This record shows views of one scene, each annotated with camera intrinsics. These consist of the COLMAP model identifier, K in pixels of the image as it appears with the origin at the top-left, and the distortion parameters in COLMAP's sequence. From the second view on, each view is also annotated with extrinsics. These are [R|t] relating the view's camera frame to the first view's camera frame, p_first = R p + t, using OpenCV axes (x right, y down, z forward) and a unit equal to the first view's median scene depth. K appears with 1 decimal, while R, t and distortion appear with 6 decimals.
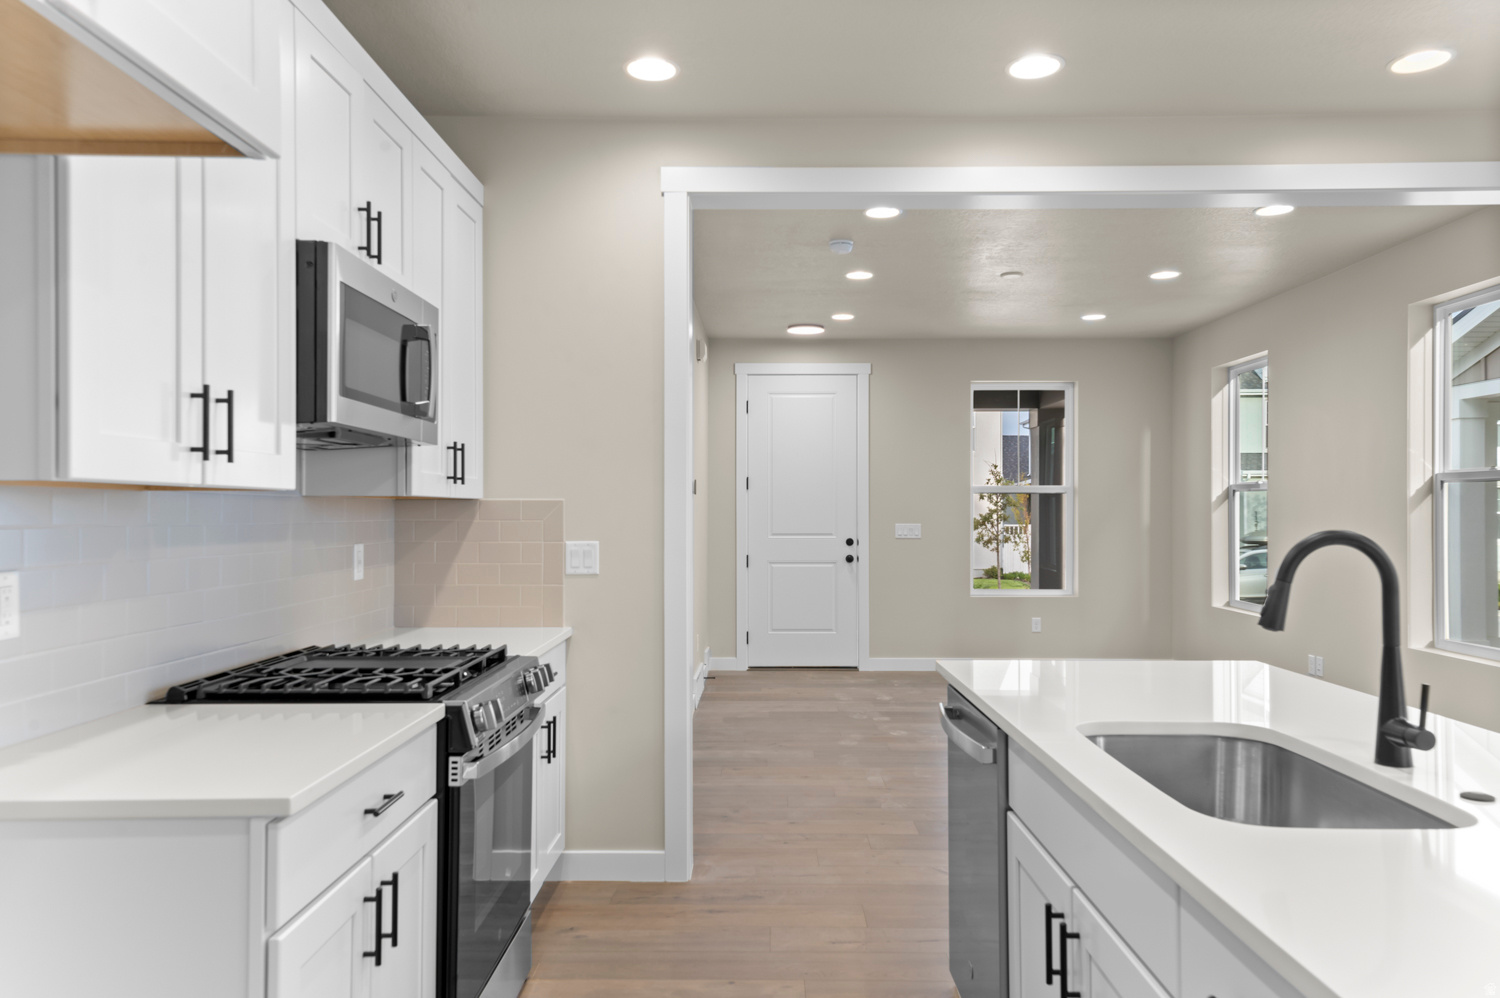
lens RADIAL K [[1047.6, 0, 750.5], [0, 1047.6, 505.9], [0, 0, 1]] dist [0.009664, 0.004885]
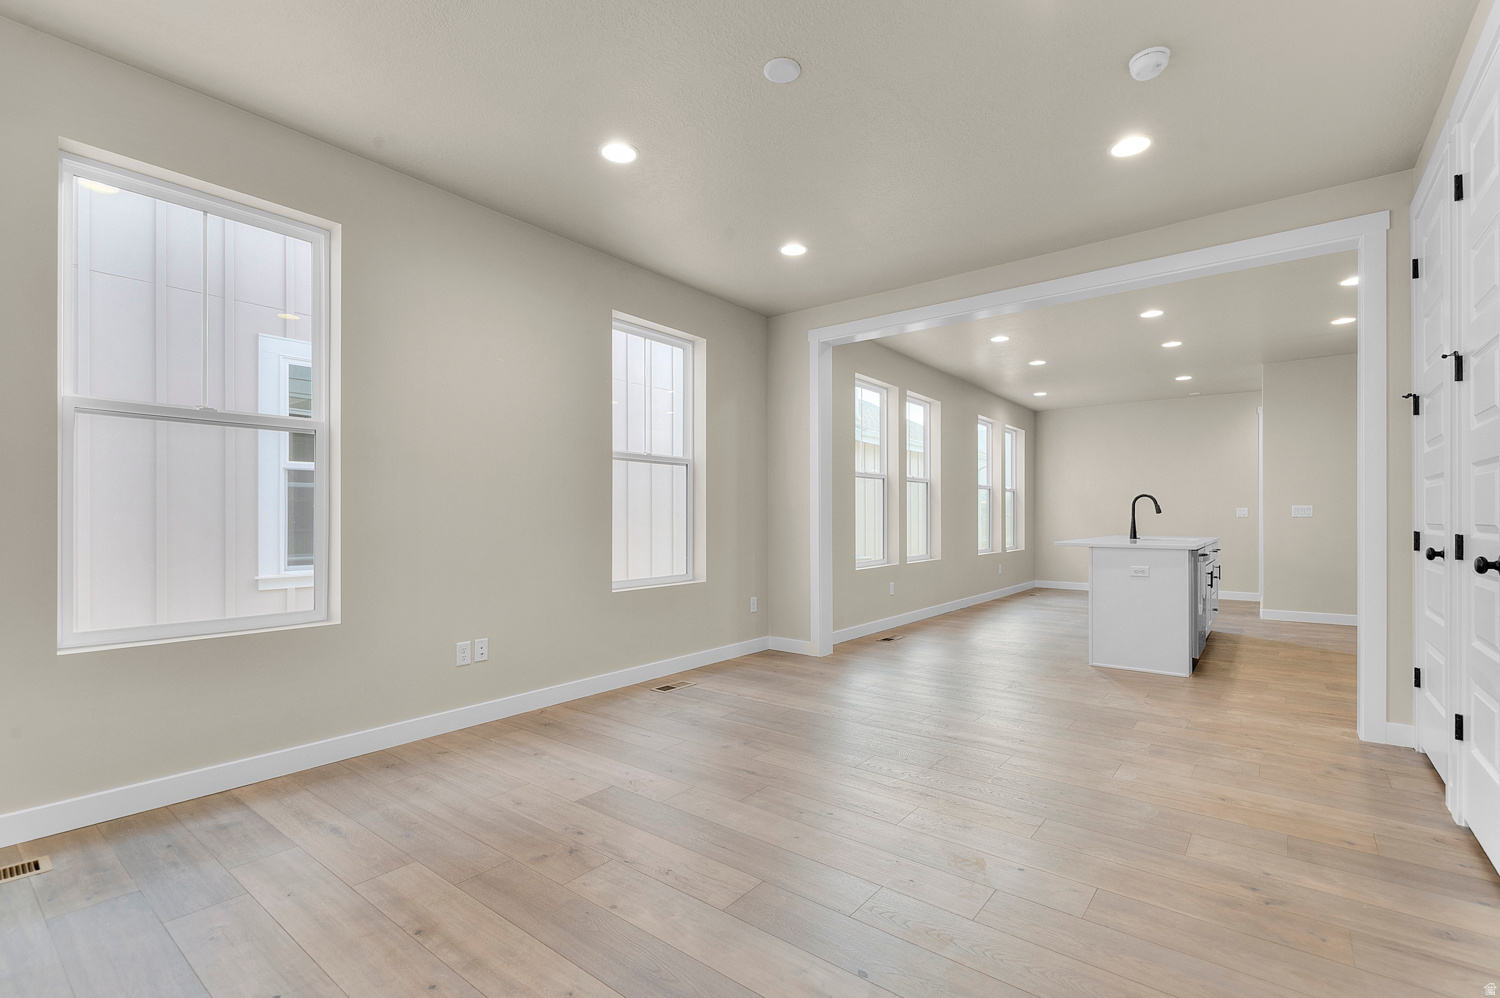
lens RADIAL K [[674.6, 0, 748.6], [0, 674.6, 514.8], [0, 0, 1]] dist [0.010055, -0.000581]
pose [[-0.793427, -0.001128, 0.608665, 0.017014], [-0.006266, 0.999960, -0.006315, 0.033989], [-0.608633, -0.008825, -0.793403, 1.043236]]
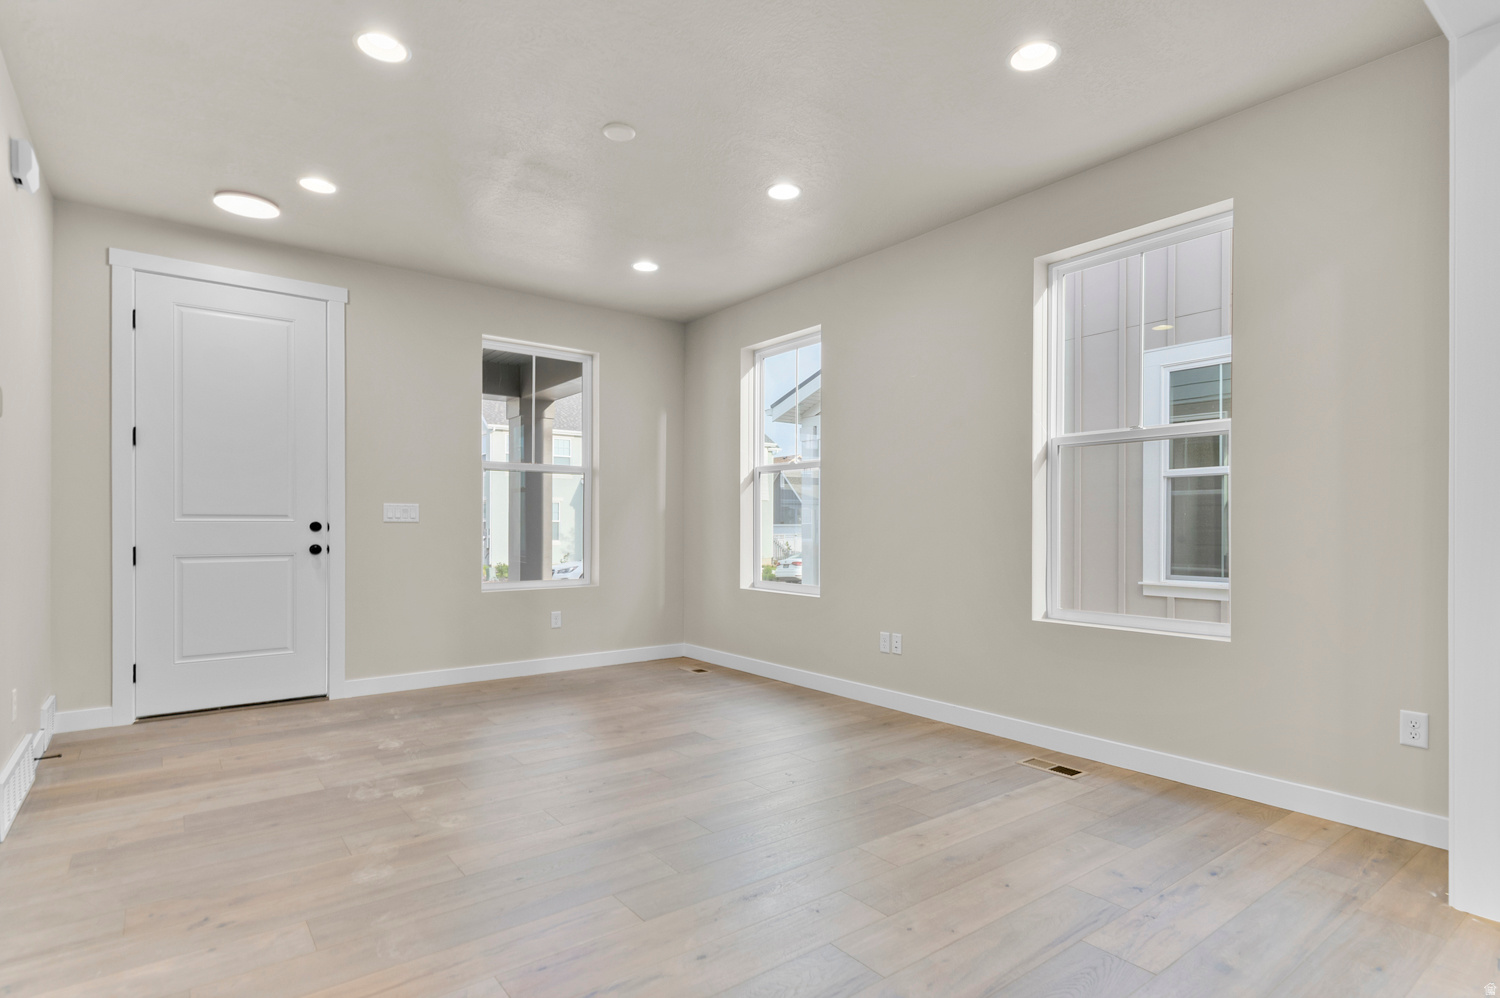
lens RADIAL K [[779.2, 0, 779.8], [0, 779.2, 525.8], [0, 0, 1]] dist [0.006525, -0.003458]
pose [[0.774815, -0.000598, 0.632187, 0.000806], [-0.004325, 0.999971, 0.006246, 0.031701], [-0.632173, -0.007573, 0.774791, 0.405269]]
